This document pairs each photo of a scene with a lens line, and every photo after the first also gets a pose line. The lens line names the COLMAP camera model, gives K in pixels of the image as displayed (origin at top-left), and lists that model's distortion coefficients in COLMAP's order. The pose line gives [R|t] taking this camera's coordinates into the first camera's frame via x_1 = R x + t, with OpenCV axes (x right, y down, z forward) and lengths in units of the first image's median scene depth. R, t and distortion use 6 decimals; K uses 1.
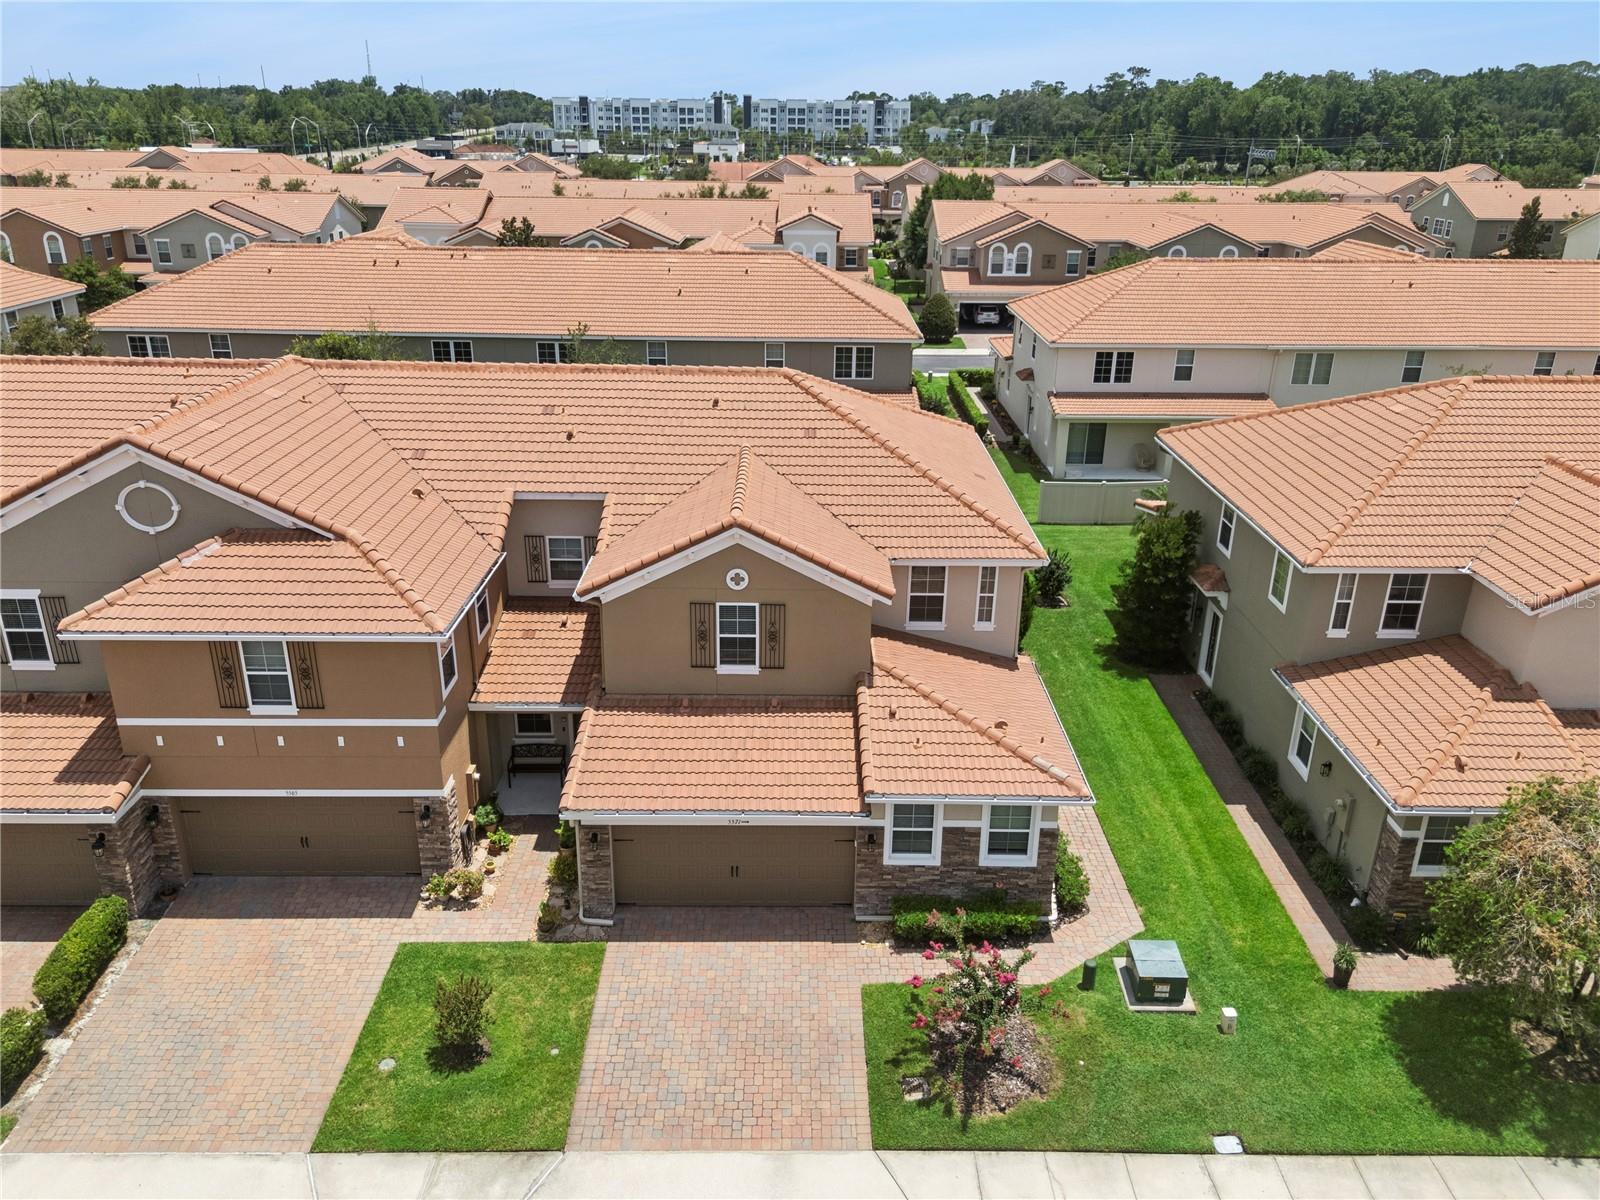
lens RADIAL K [[1190.3, 0, 798.1], [0, 1190.3, 593.9], [0, 0, 1]] dist [0.048501, -0.036273]
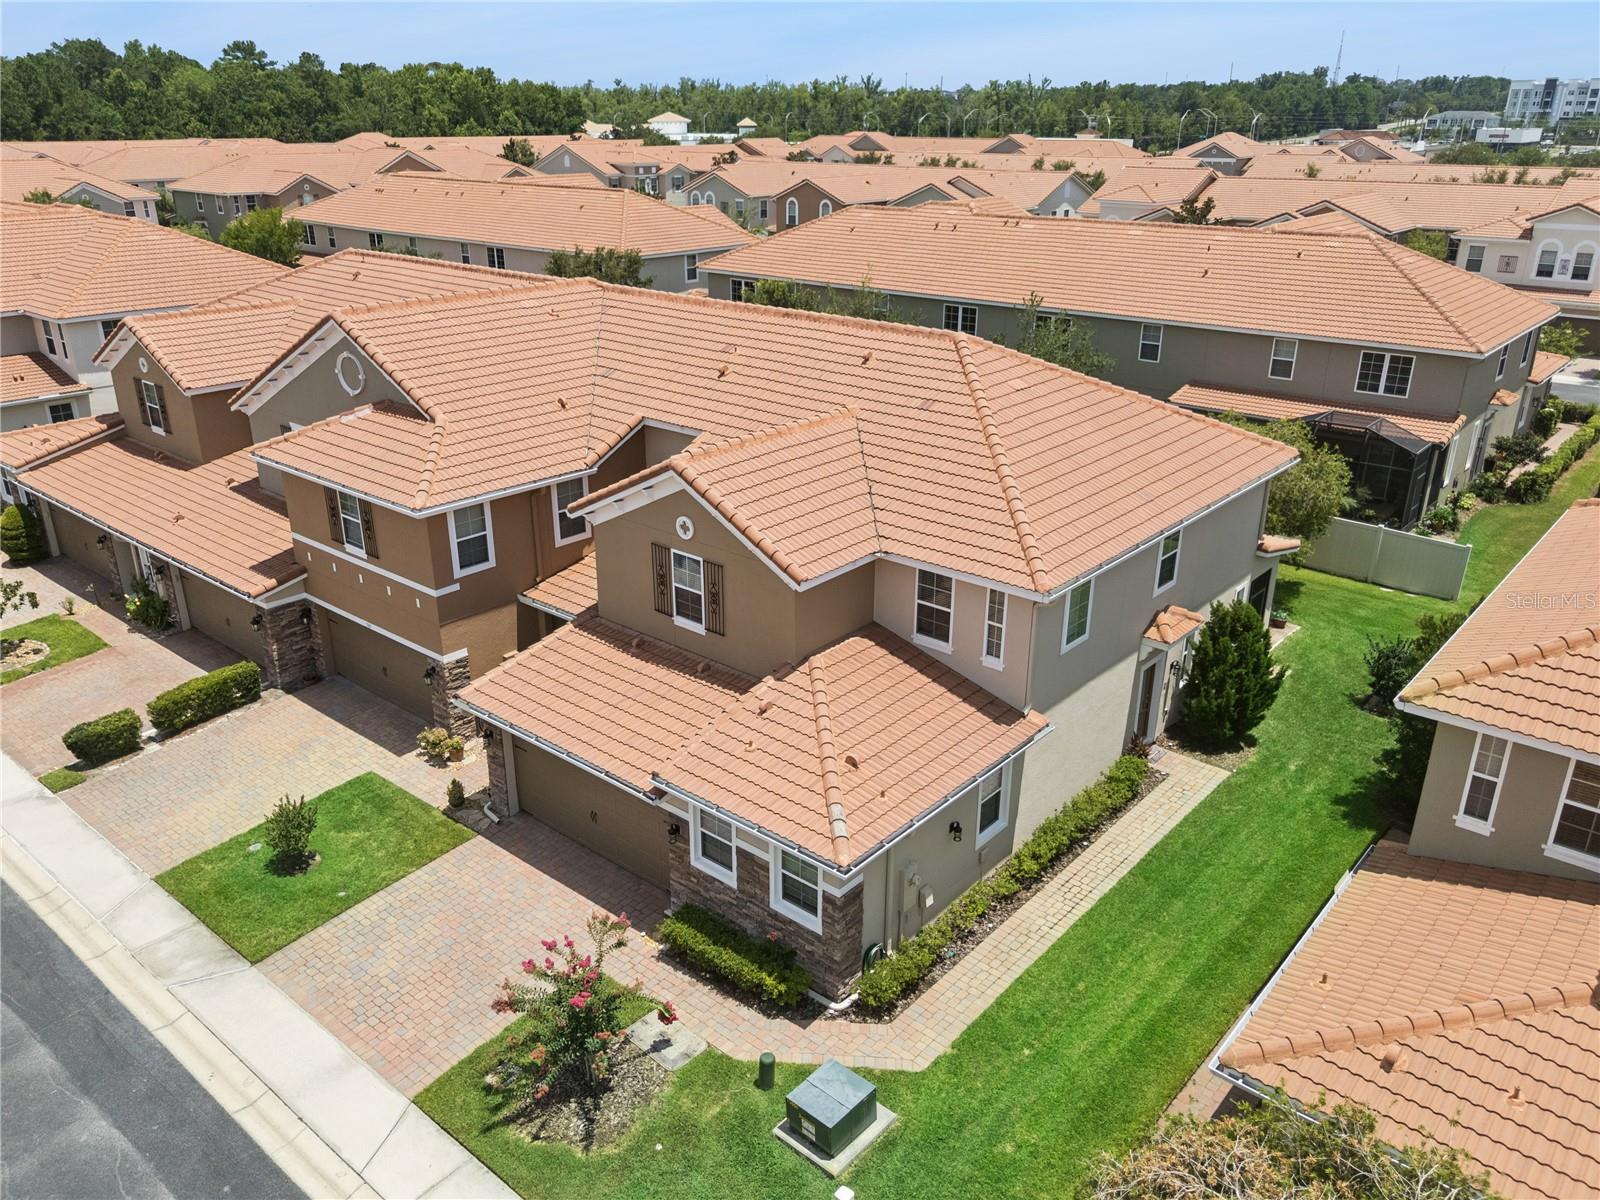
lens RADIAL K [[1199.4, 0, 800.0], [0, 1199.4, 600.0], [0, 0, 1]] dist [0.050362, -0.039617]
pose [[0.756685, 0.236956, -0.609327, 0.627747], [-0.234260, 0.968391, 0.085677, -0.061392], [0.610369, 0.077910, 0.788277, 0.316807]]
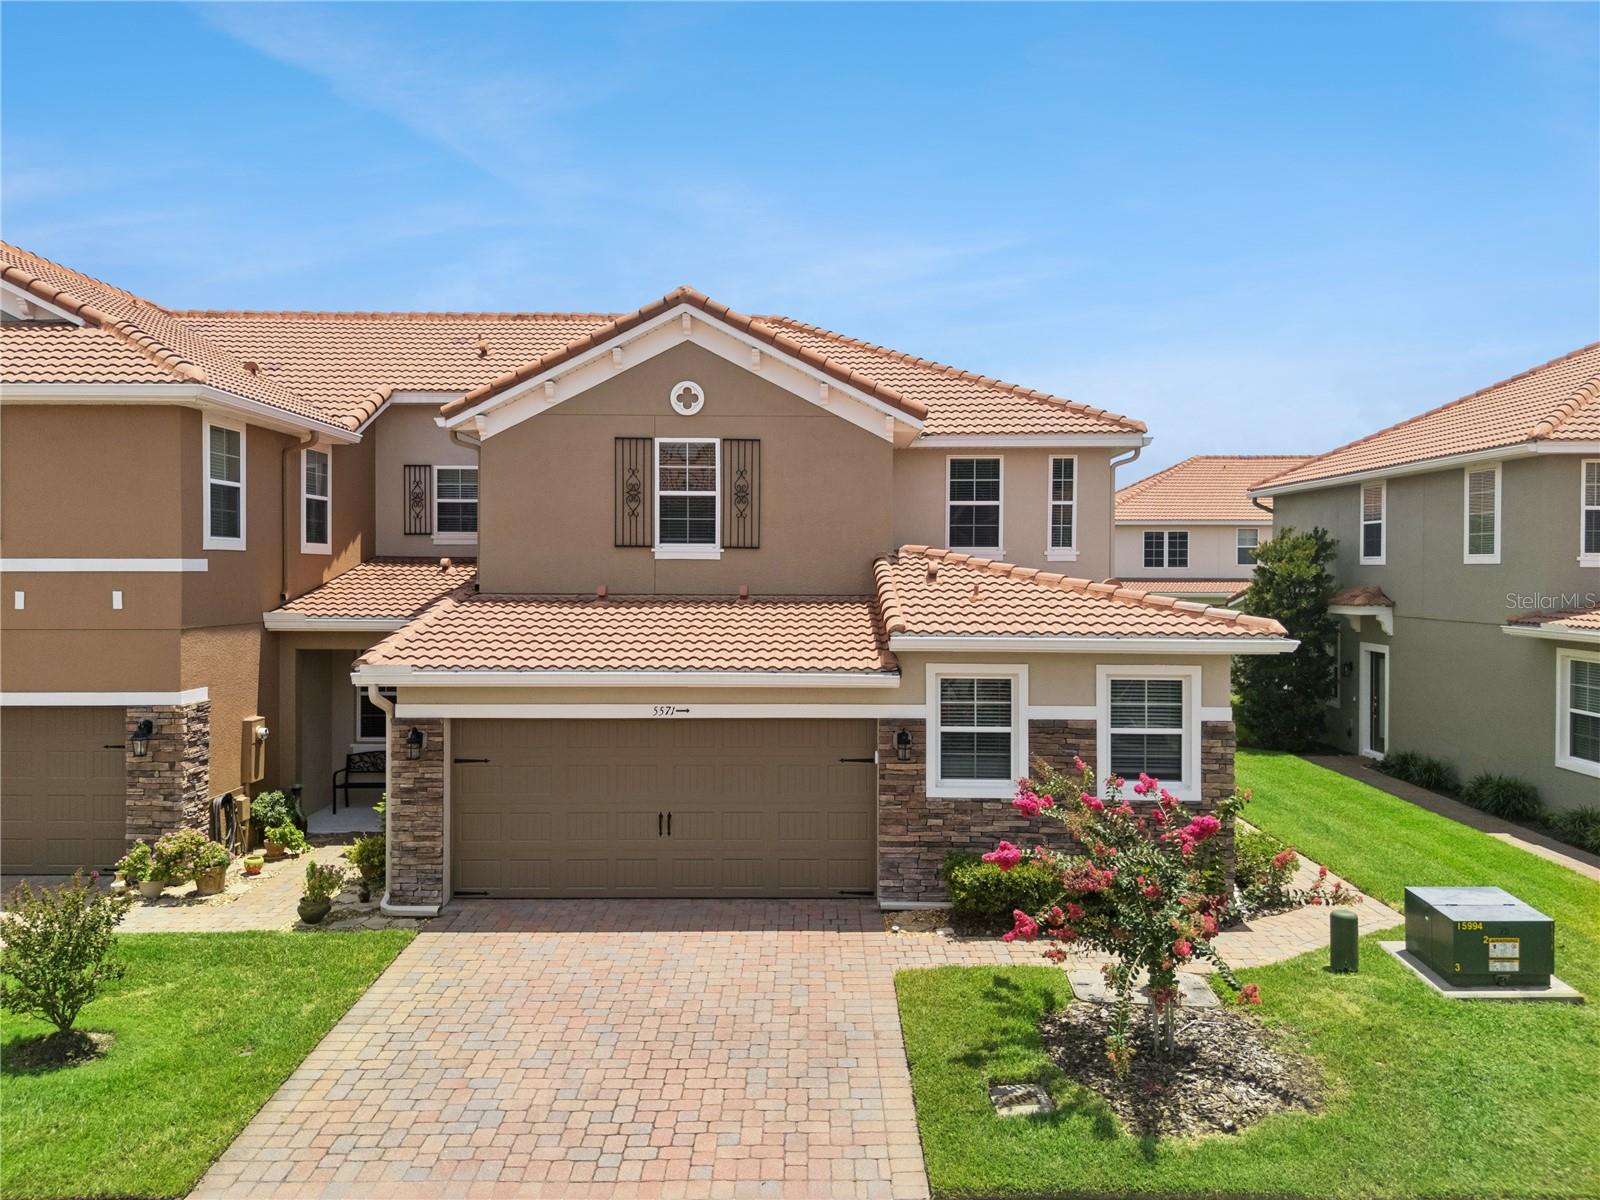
lens RADIAL K [[1190.3, 0, 798.1], [0, 1190.3, 593.9], [0, 0, 1]] dist [0.048501, -0.036273]
pose [[0.999857, -0.008053, -0.014864, 0.019556], [0.002313, 0.936166, -0.351551, 0.329382], [0.016746, 0.351467, 0.936051, 0.431619]]
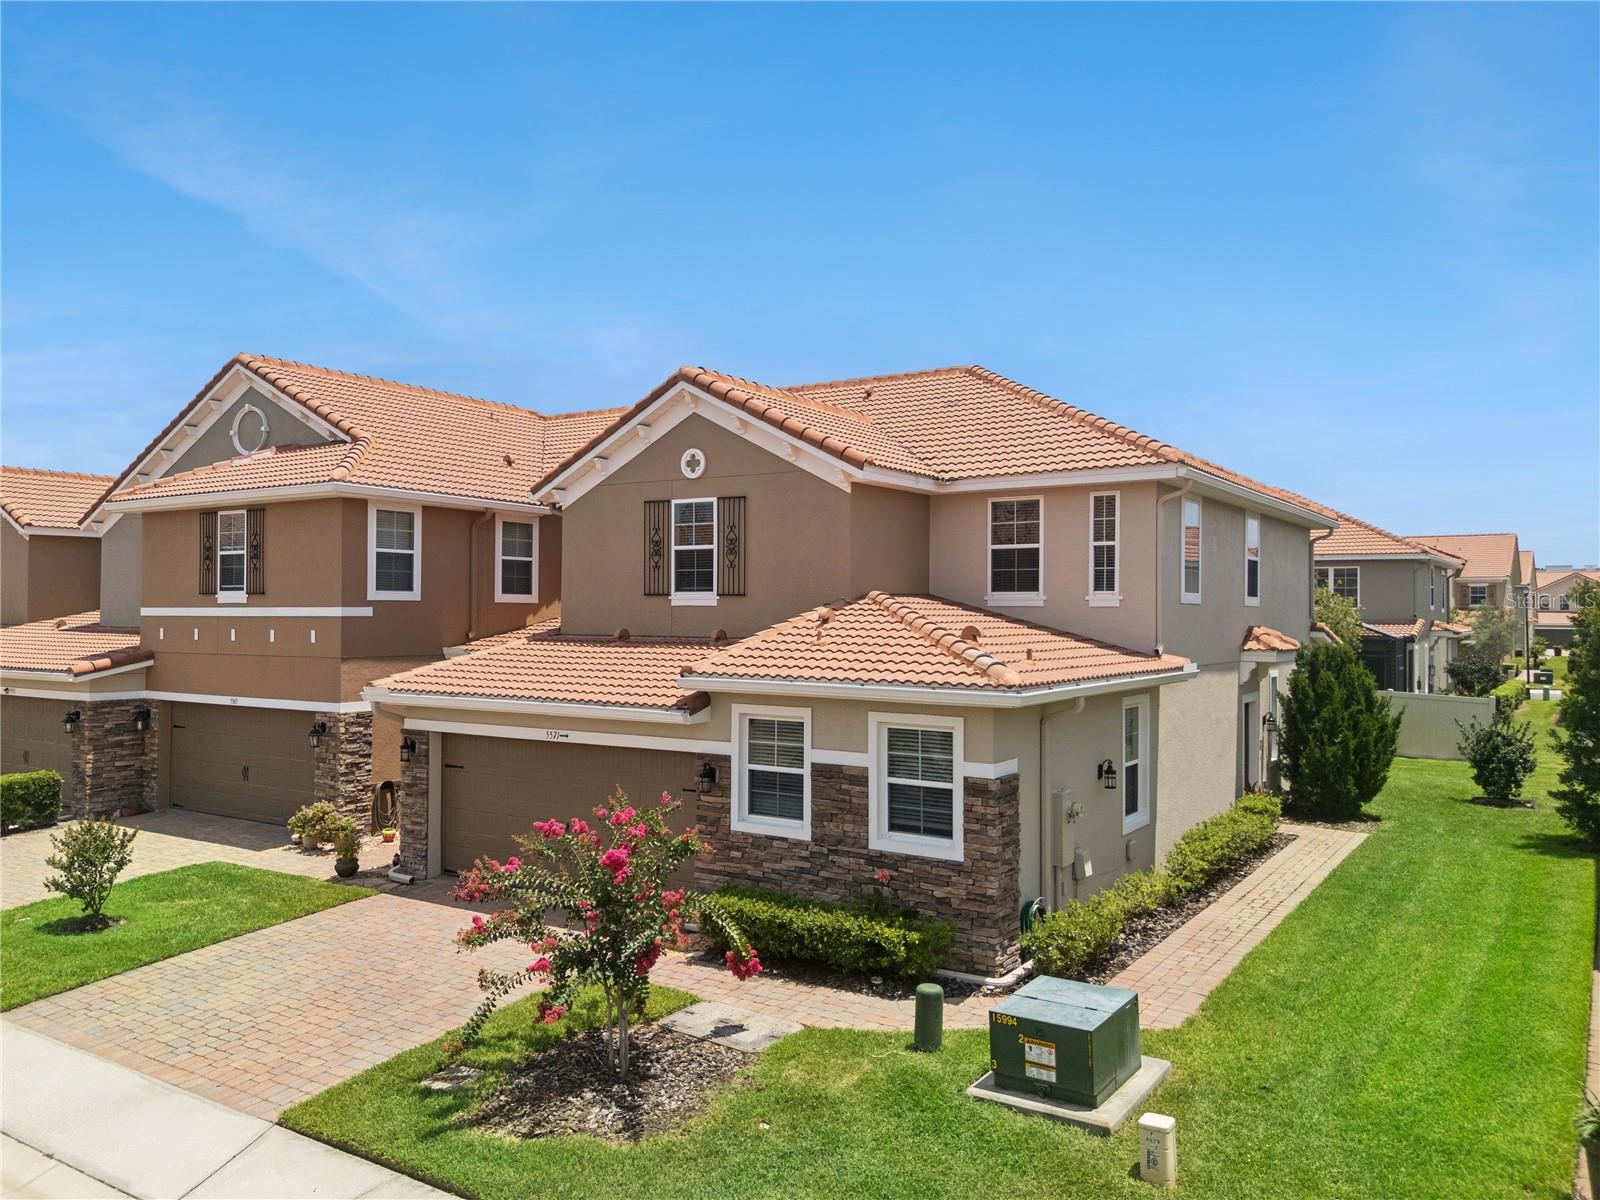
lens RADIAL K [[1180.4, 0, 797.4], [0, 1180.4, 602.2], [0, 0, 1]] dist [0.042639, -0.029903]
pose [[0.831759, -0.013411, -0.554975, 0.422864], [-0.199488, 0.925710, -0.321349, 0.300064], [0.518056, 0.377996, 0.767292, 0.511326]]
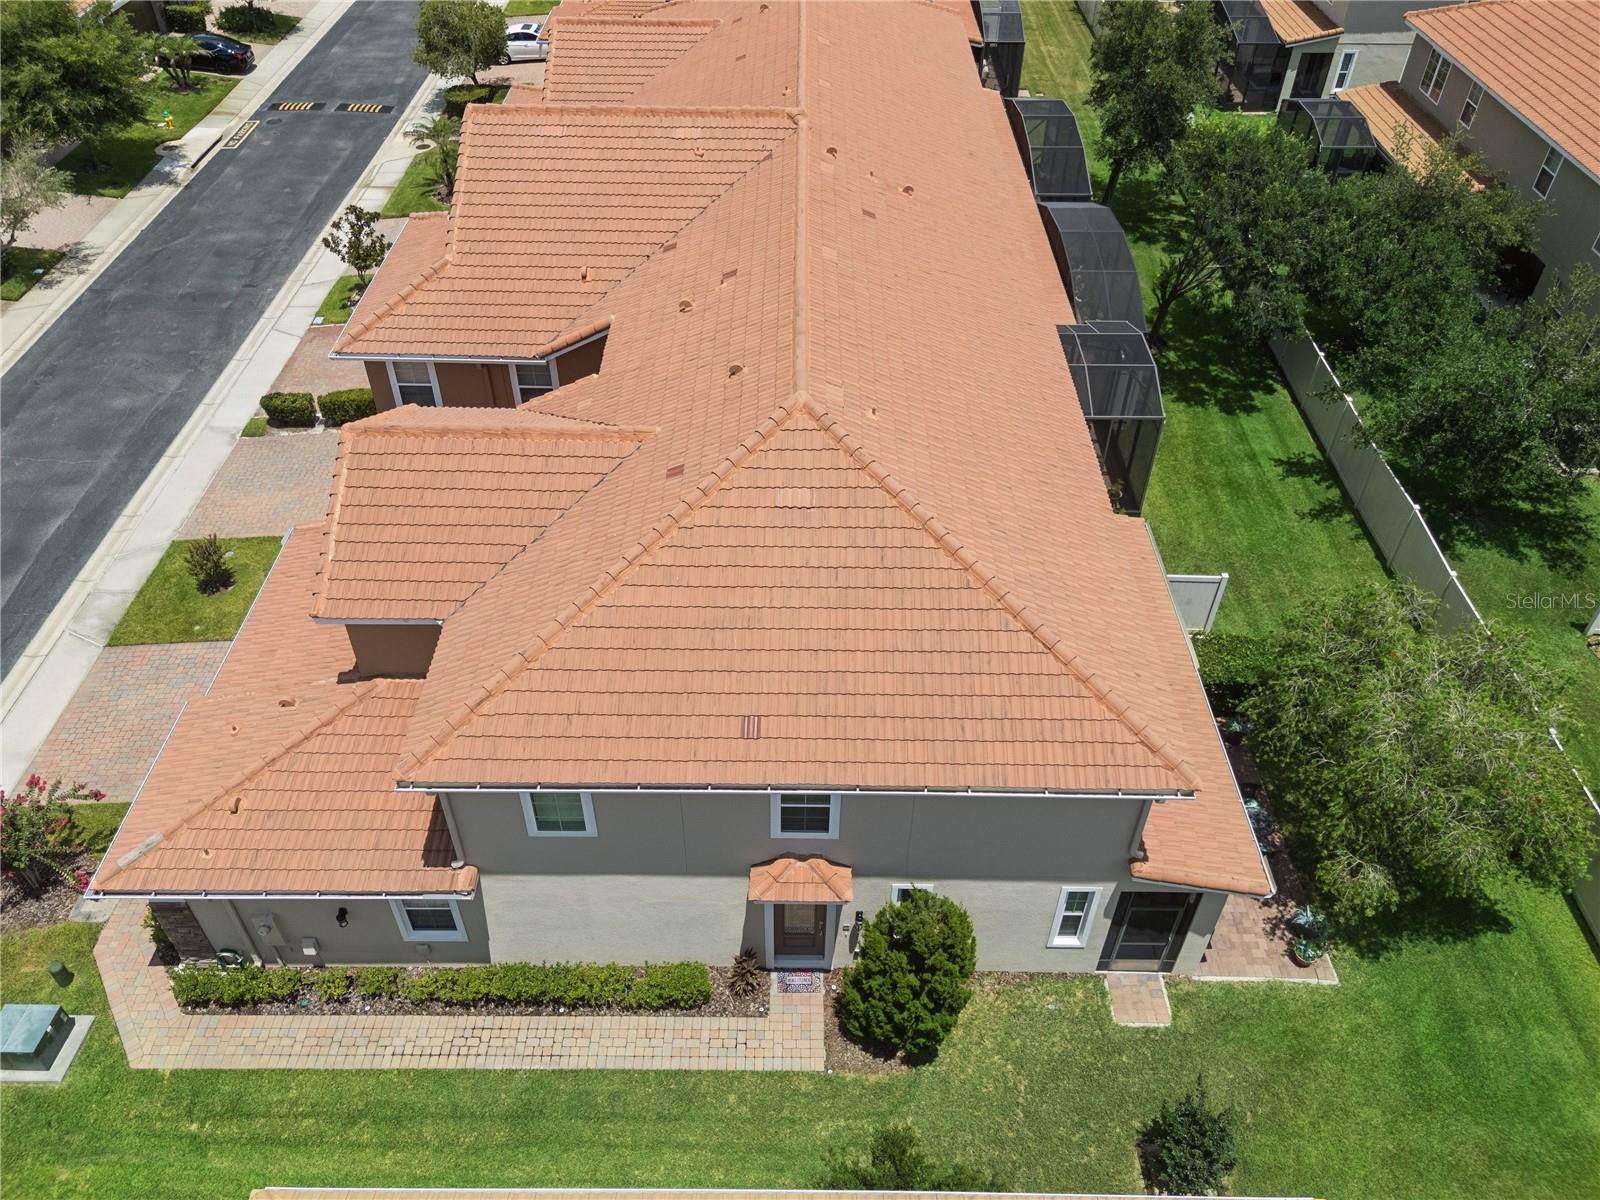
lens RADIAL K [[1190.3, 0, 798.1], [0, 1190.3, 593.9], [0, 0, 1]] dist [0.048501, -0.036273]
pose [[-0.002915, 0.650058, -0.759879, 0.715237], [-0.382457, 0.701386, 0.601486, -0.645744], [0.923969, 0.292374, 0.246575, 1.117872]]
